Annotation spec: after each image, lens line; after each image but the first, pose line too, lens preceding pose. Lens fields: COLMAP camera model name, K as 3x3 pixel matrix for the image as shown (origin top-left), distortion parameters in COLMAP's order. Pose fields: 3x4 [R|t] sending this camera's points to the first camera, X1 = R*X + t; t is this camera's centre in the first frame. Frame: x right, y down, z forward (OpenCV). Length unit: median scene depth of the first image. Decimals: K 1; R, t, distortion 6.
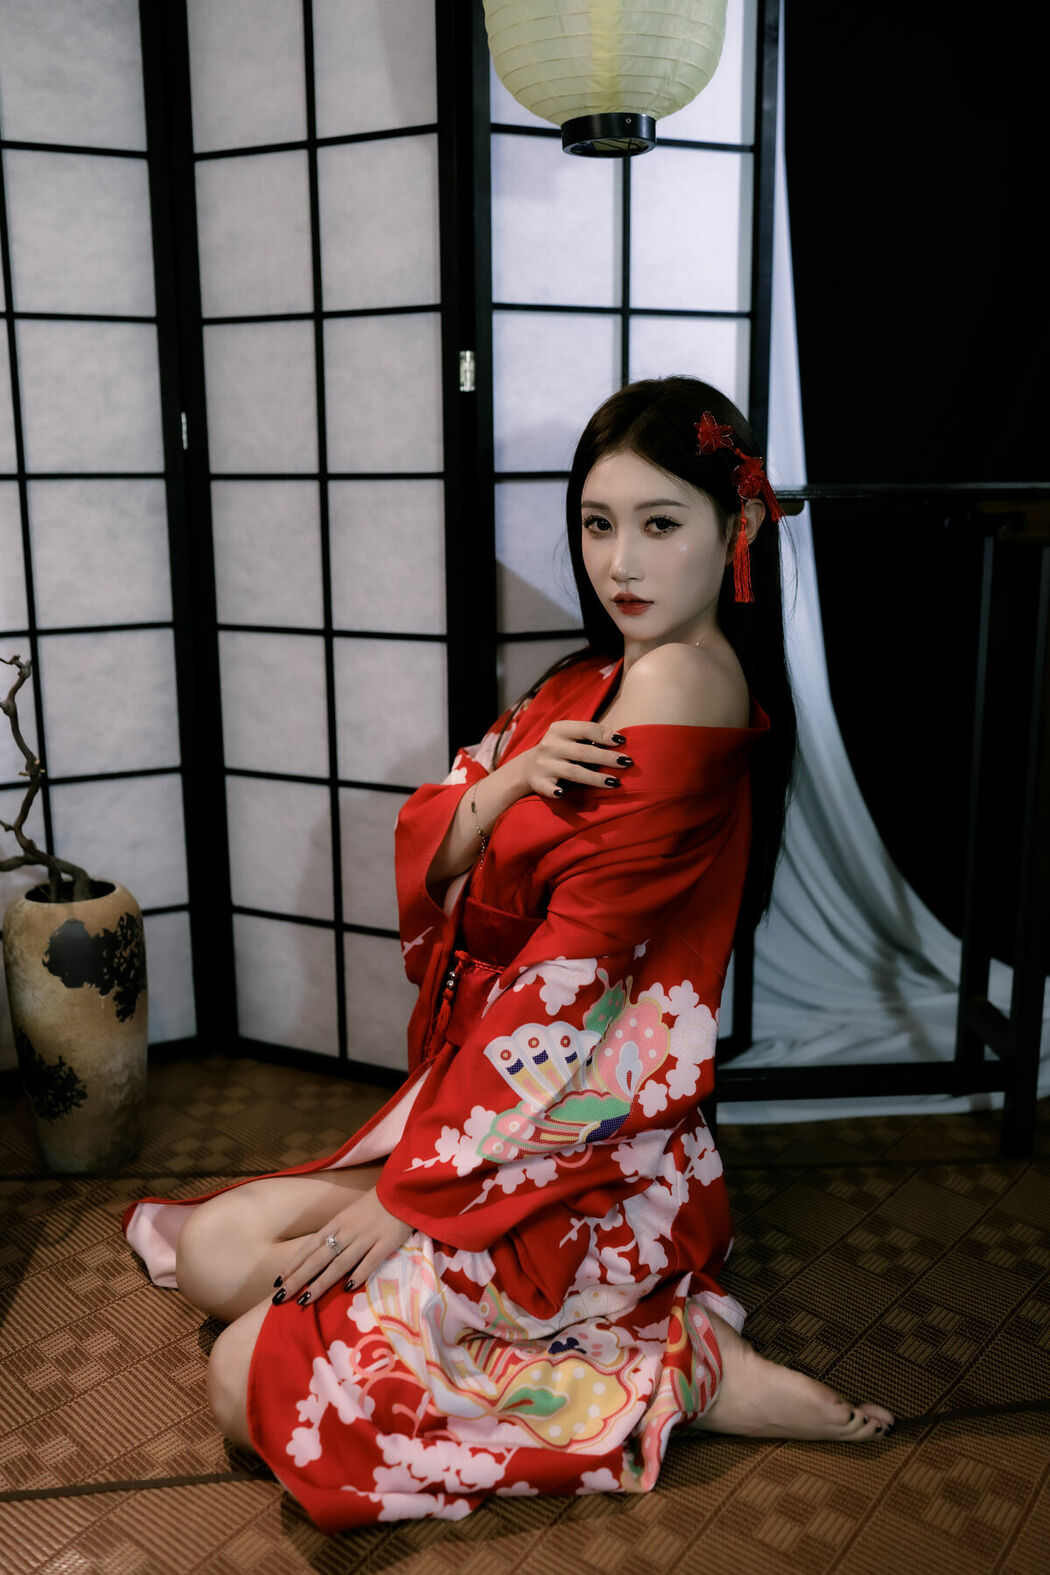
lens RADIAL K [[1502.0, 0, 520.0], [0, 1502.0, 782.5], [0, 0, 1]] dist [-0.000193, 0.000000]
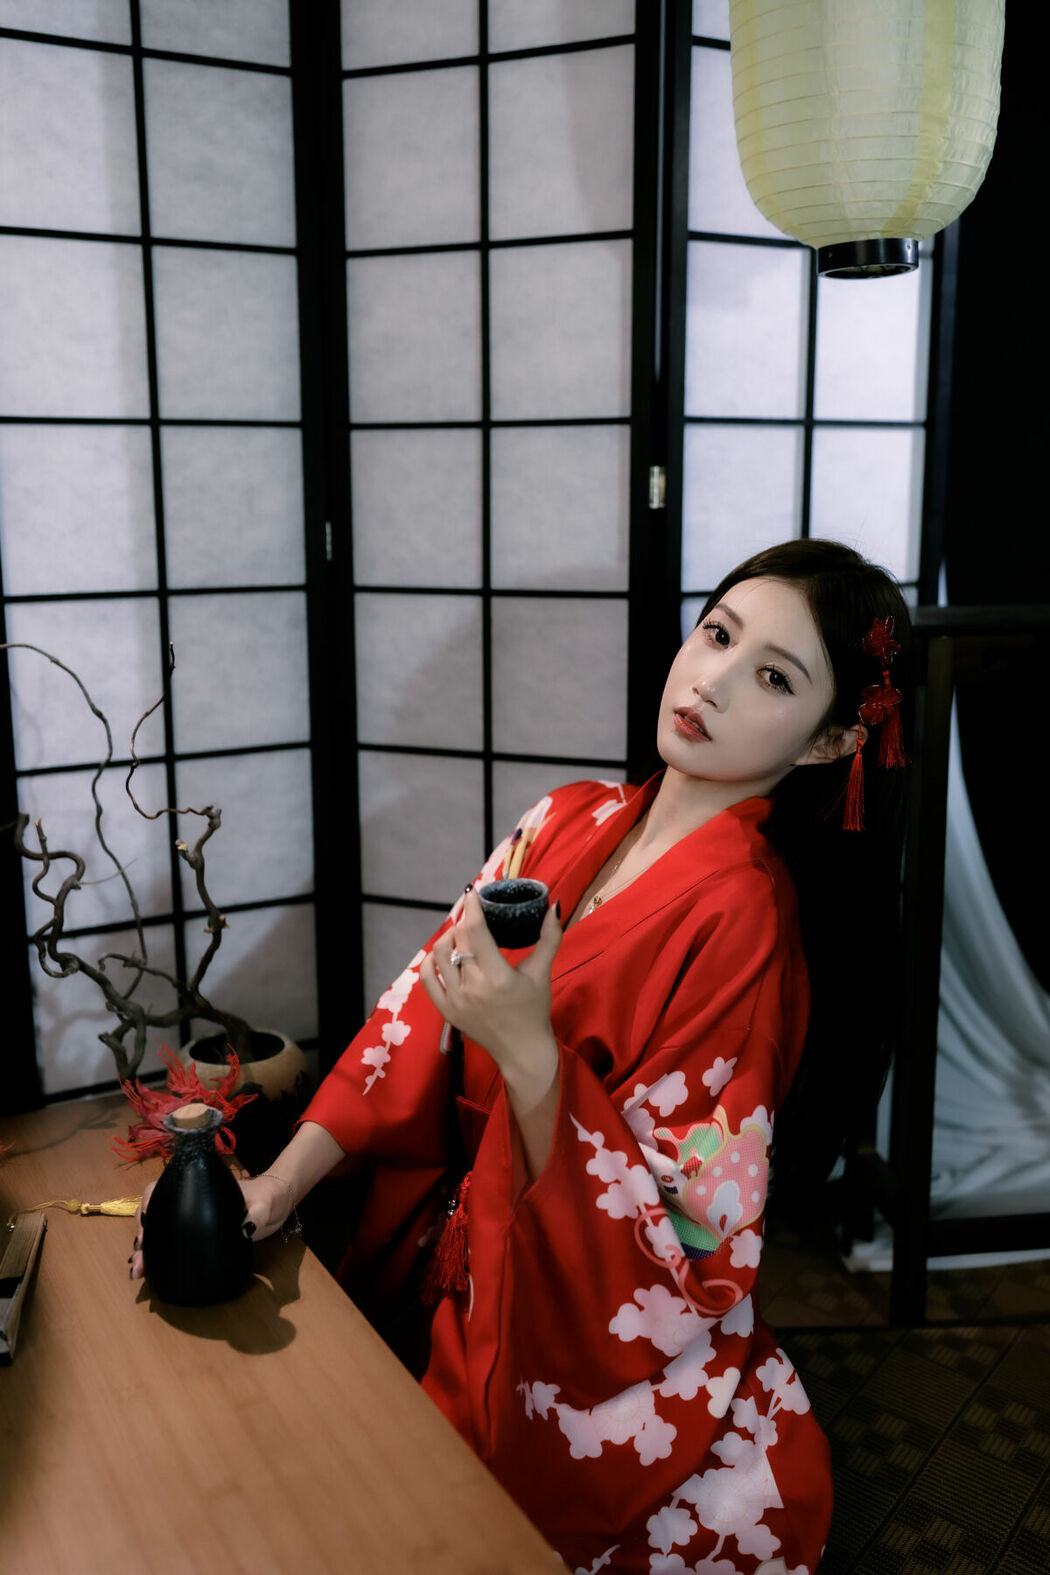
lens RADIAL K [[1502.0, 0, 522.1], [0, 1502.0, 777.8], [0, 0, 1]] dist [-0.000193, 0.000000]
pose [[0.997874, -0.008316, 0.064645, -0.174853], [0.009723, 0.999722, -0.021490, -0.068794], [-0.064448, 0.022073, 0.997677, 0.063095]]
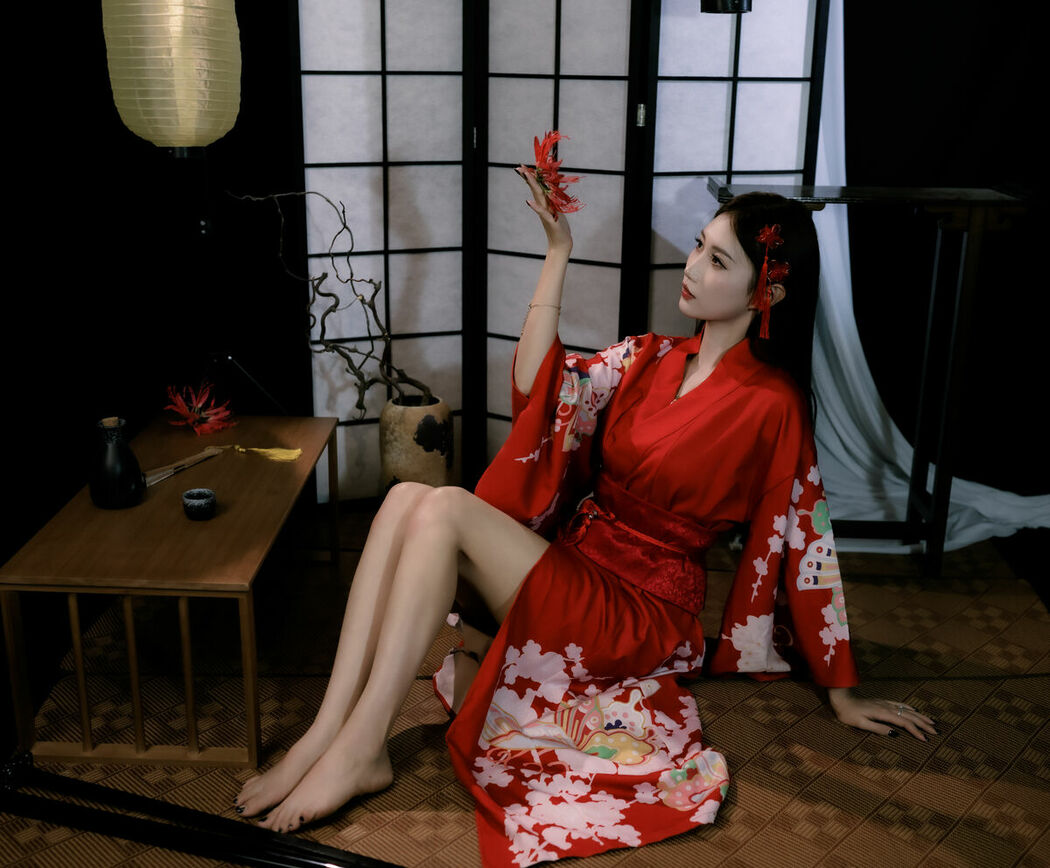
lens RADIAL K [[1240.5, 0, 518.4], [0, 1240.5, 440.1], [0, 0, 1]] dist [0.003960, 0.000000]
pose [[0.992825, 0.055055, -0.106144, -0.002604], [-0.045588, 0.994931, 0.089636, -0.018361], [0.110541, -0.084154, 0.990302, -0.469099]]
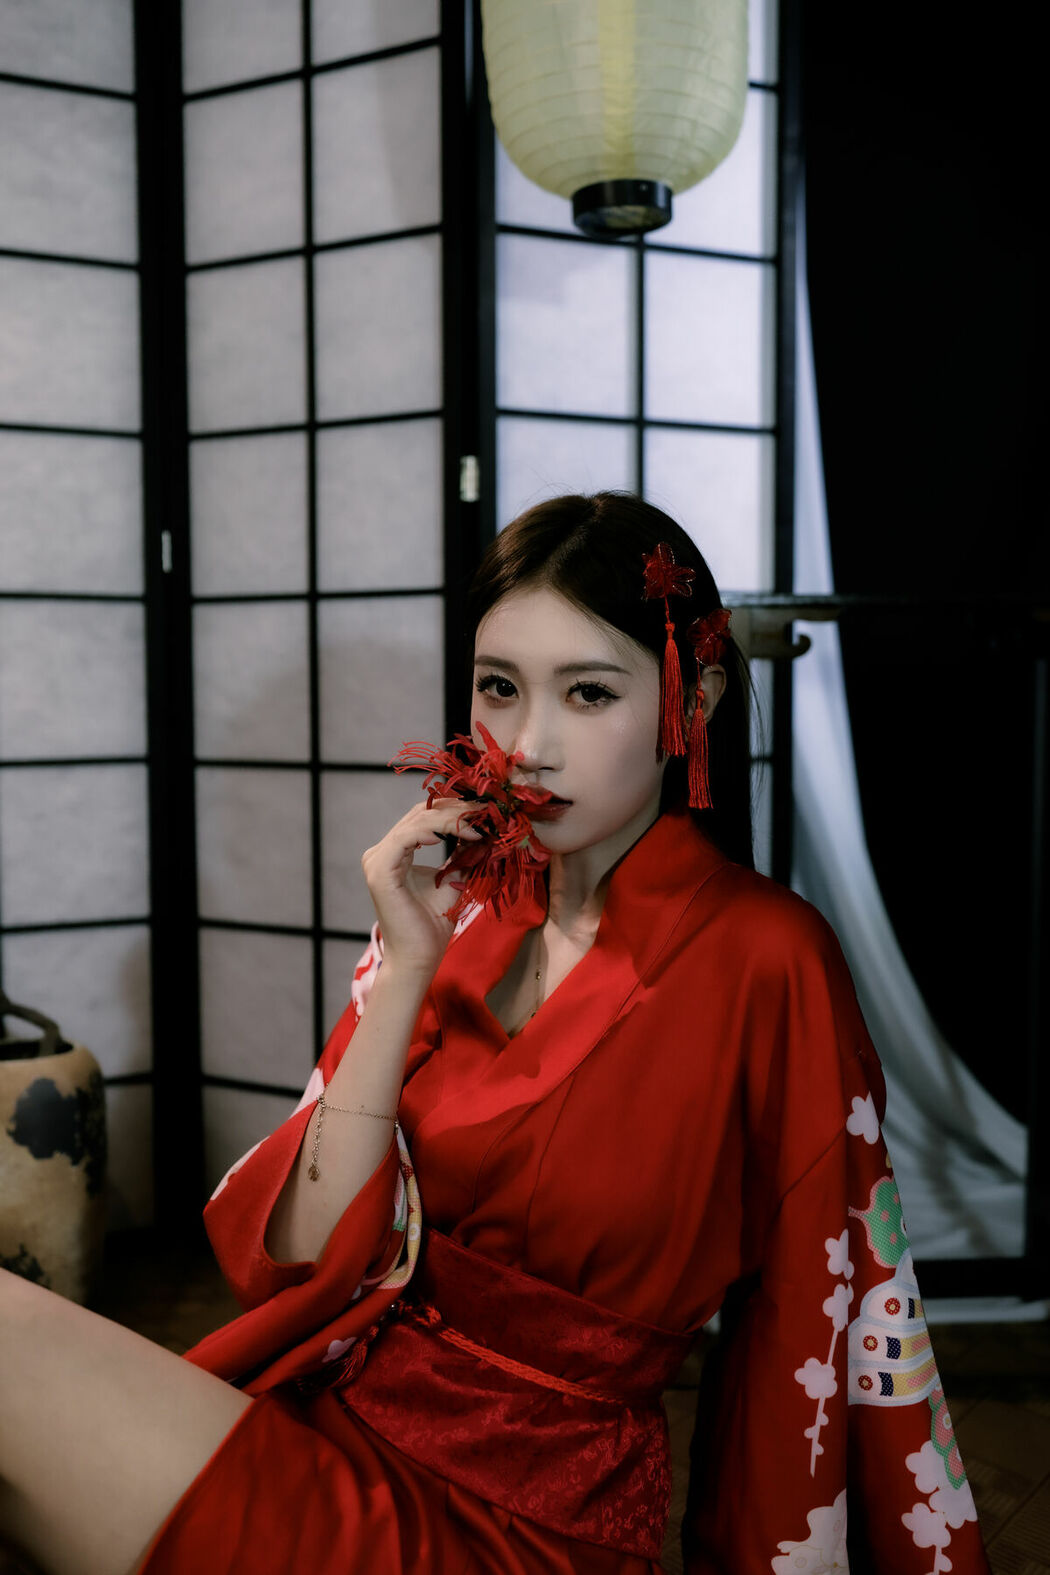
lens RADIAL K [[1502.0, 0, 527.5], [0, 1502.0, 784.1], [0, 0, 1]] dist [-0.000193, 0.000000]
pose [[0.999978, 0.005091, -0.004159, 0.004968], [-0.005634, 0.989690, -0.143116, 0.042619], [0.003388, 0.143137, 0.989697, 0.107241]]
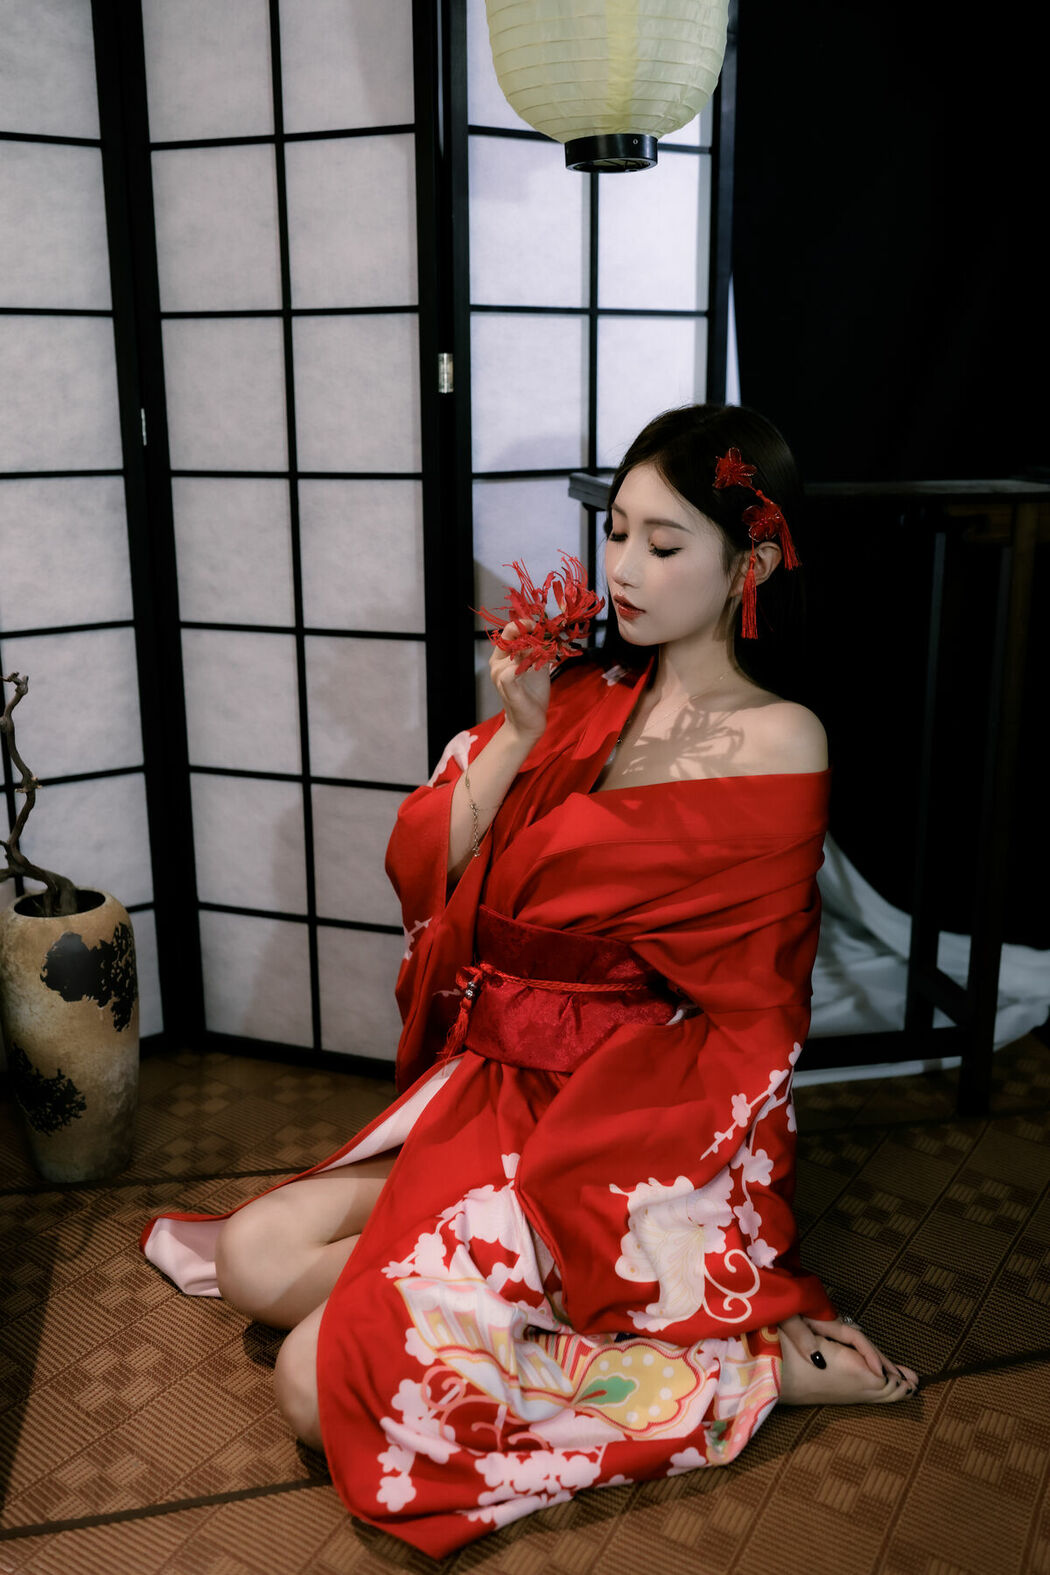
lens RADIAL K [[1502.0, 0, 523.4], [0, 1502.0, 783.6], [0, 0, 1]] dist [-0.000193, 0.000000]
pose [[0.992820, -0.028332, 0.116210, -0.103595], [0.023398, 0.998775, 0.043605, -0.040278], [-0.117303, -0.040573, 0.992267, -0.015099]]
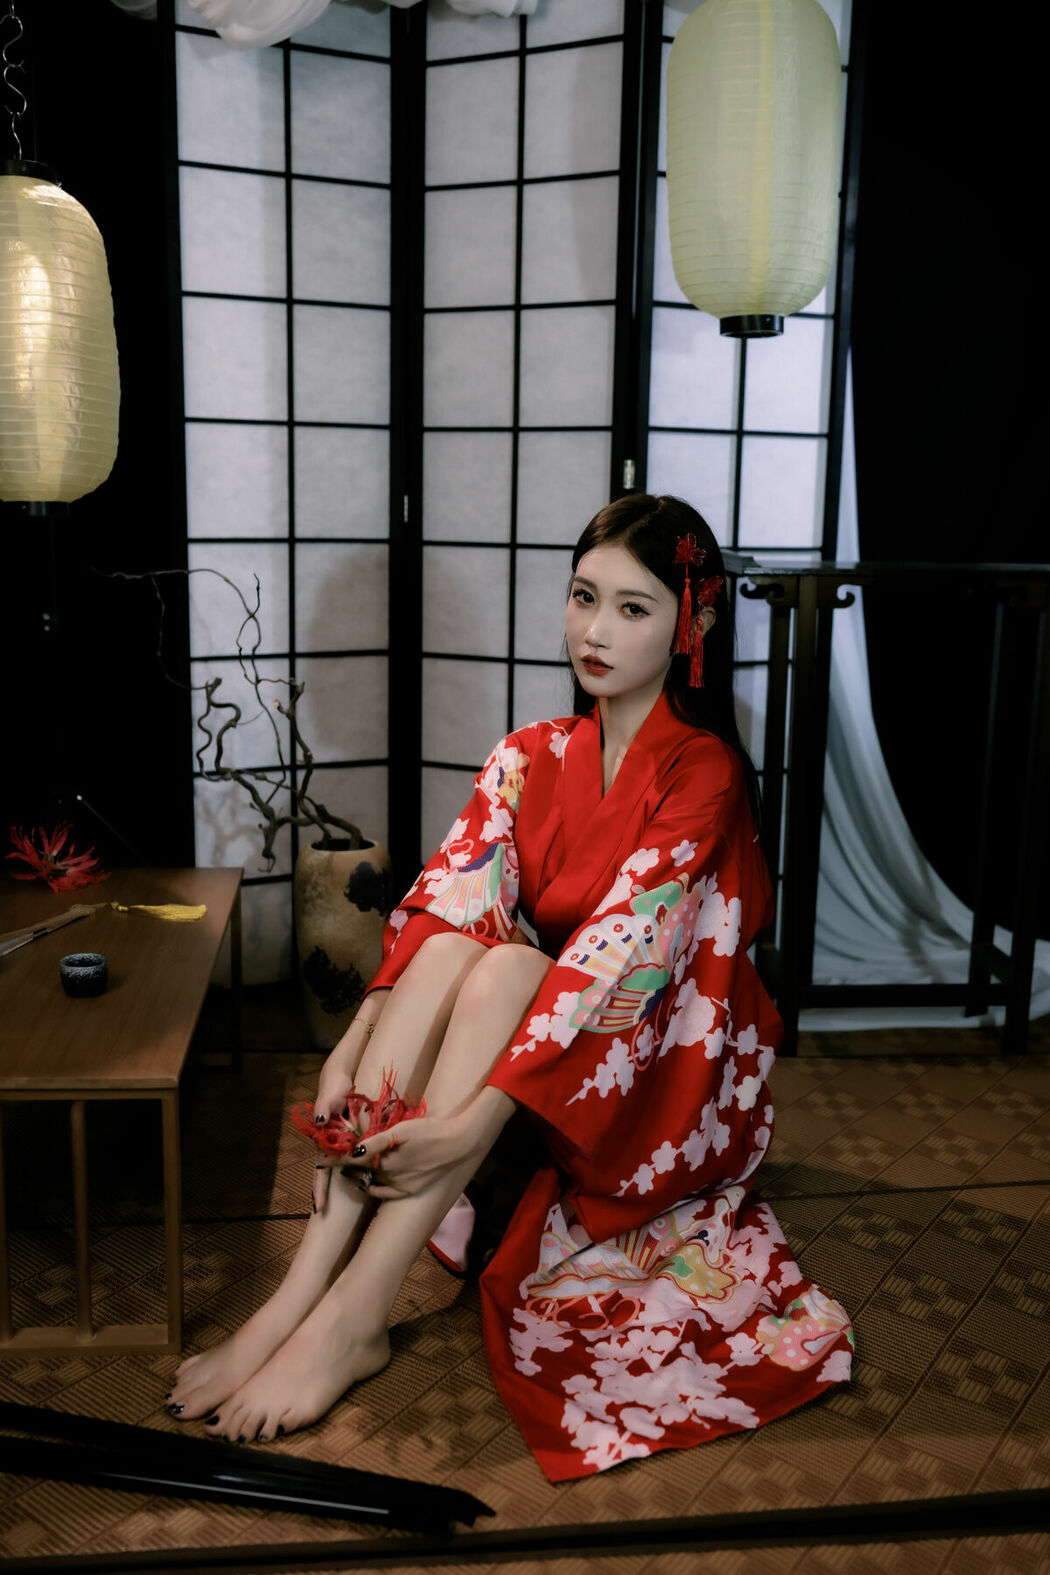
lens RADIAL K [[1502.0, 0, 520.6], [0, 1502.0, 783.8], [0, 0, 1]] dist [-0.000193, 0.000000]
pose [[0.999655, 0.024234, 0.010129, -0.136198], [-0.023958, 0.999361, -0.026521, 0.048726], [-0.010766, 0.026269, 0.999597, -0.362900]]
